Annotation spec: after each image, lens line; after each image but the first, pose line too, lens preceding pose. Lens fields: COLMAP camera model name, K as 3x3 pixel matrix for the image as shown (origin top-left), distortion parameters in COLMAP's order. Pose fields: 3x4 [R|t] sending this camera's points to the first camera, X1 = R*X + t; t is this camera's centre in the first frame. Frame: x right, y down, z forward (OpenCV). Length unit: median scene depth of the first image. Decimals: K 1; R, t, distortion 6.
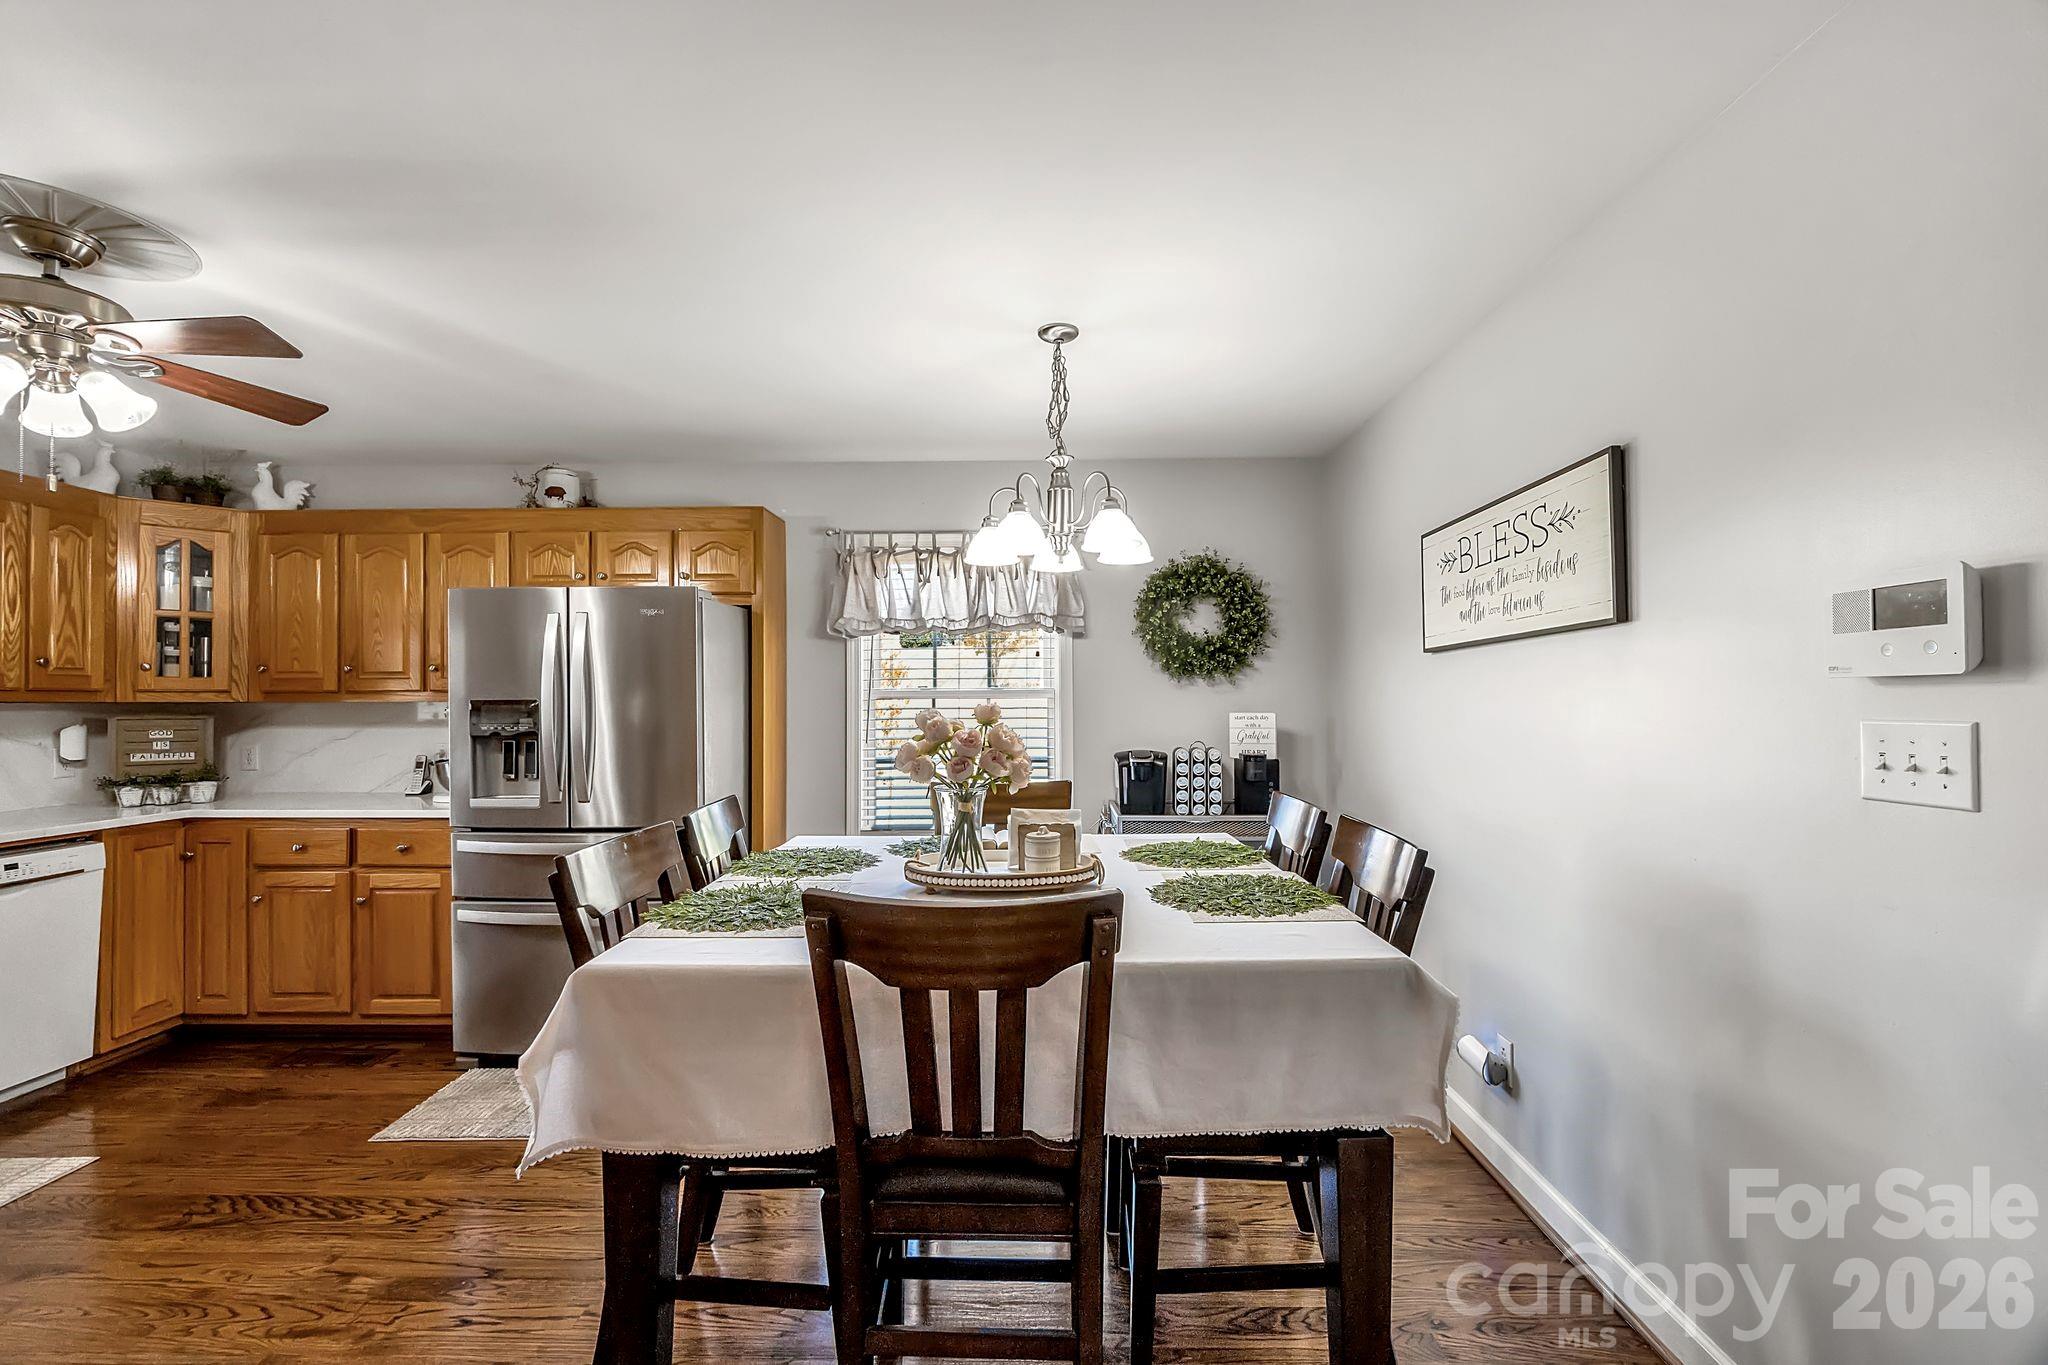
lens RADIAL K [[860.6, 0, 1062.2], [0, 860.6, 695.6], [0, 0, 1]] dist [0.000165, 0.000015]
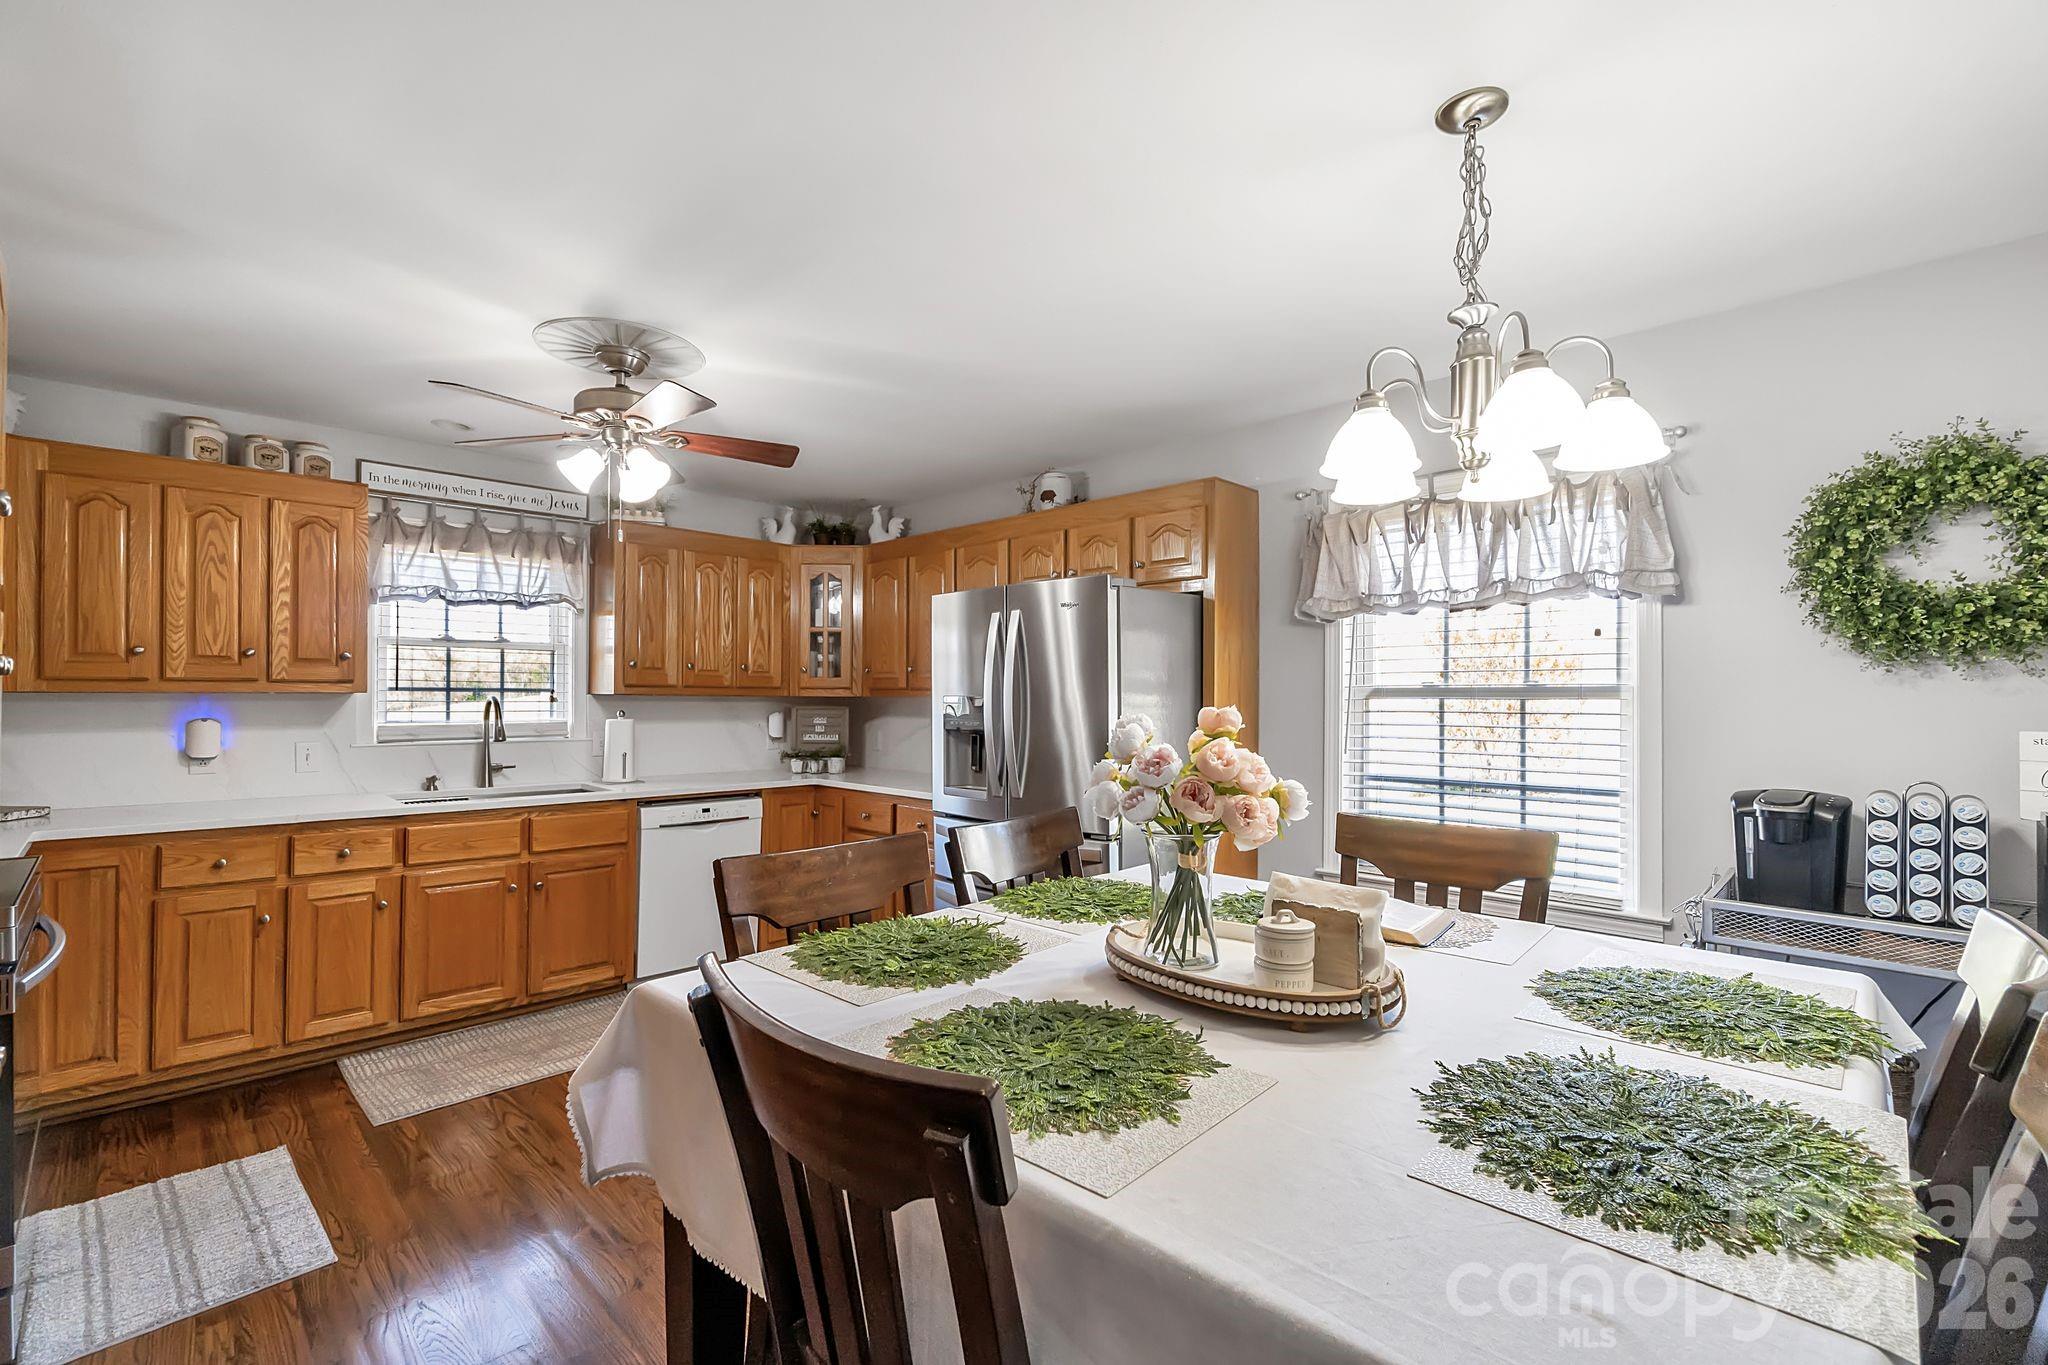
lens RADIAL K [[888.7, 0, 1079.6], [0, 888.7, 688.6], [0, 0, 1]] dist [0.001968, 0.000034]
pose [[0.720070, 0.000402, -0.693901, 0.187938], [-0.004992, 0.999977, -0.004602, 0.000043], [0.693884, 0.006778, 0.720055, 0.270579]]
